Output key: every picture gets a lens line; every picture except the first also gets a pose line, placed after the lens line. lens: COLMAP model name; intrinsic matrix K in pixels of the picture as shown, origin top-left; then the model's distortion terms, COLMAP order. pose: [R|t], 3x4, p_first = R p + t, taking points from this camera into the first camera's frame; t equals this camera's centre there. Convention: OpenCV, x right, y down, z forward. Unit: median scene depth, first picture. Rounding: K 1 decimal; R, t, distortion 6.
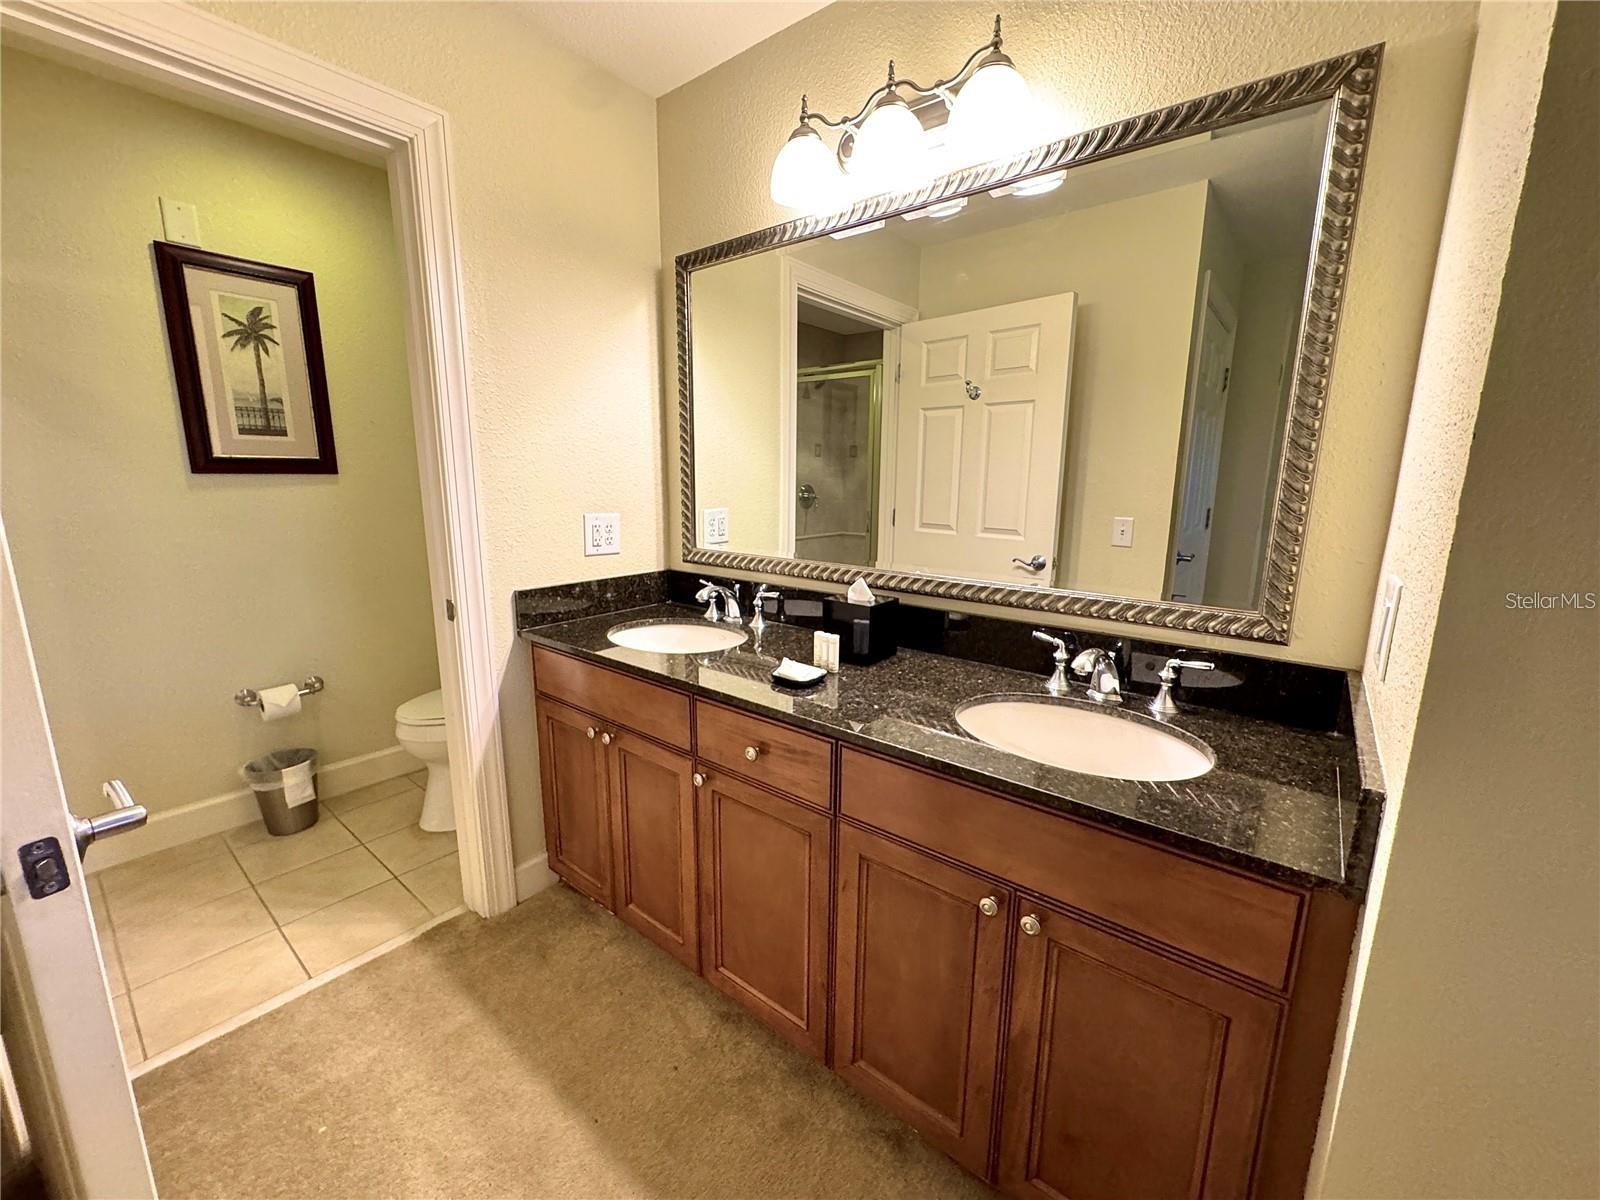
lens RADIAL K [[640.7, 0, 798.8], [0, 640.7, 598.1], [0, 0, 1]] dist [-0.002621, -0.000198]
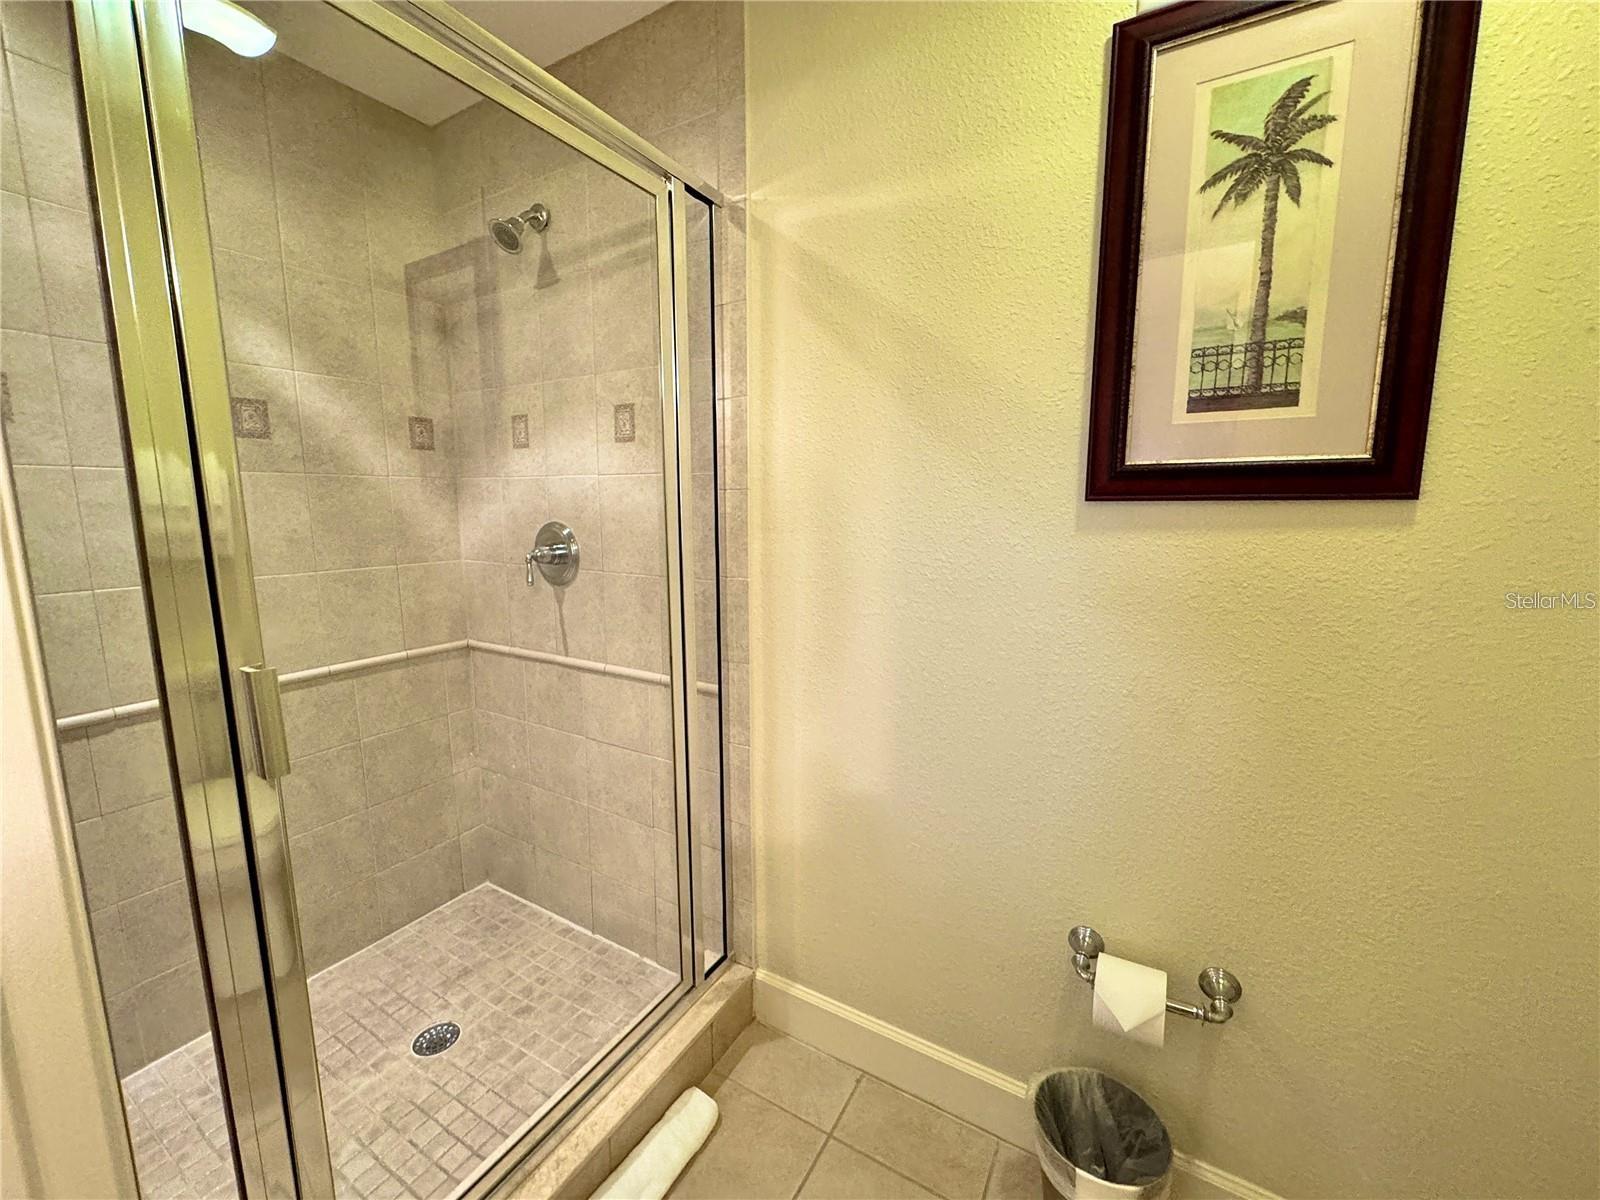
lens RADIAL K [[640.7, 0, 803.7], [0, 640.7, 591.5], [0, 0, 1]] dist [-0.002621, -0.000198]
pose [[0.150858, 0.126224, -0.980464, -0.450036], [-0.188559, 0.977279, 0.096802, -0.123064], [0.970406, 0.170272, 0.171231, 0.664631]]
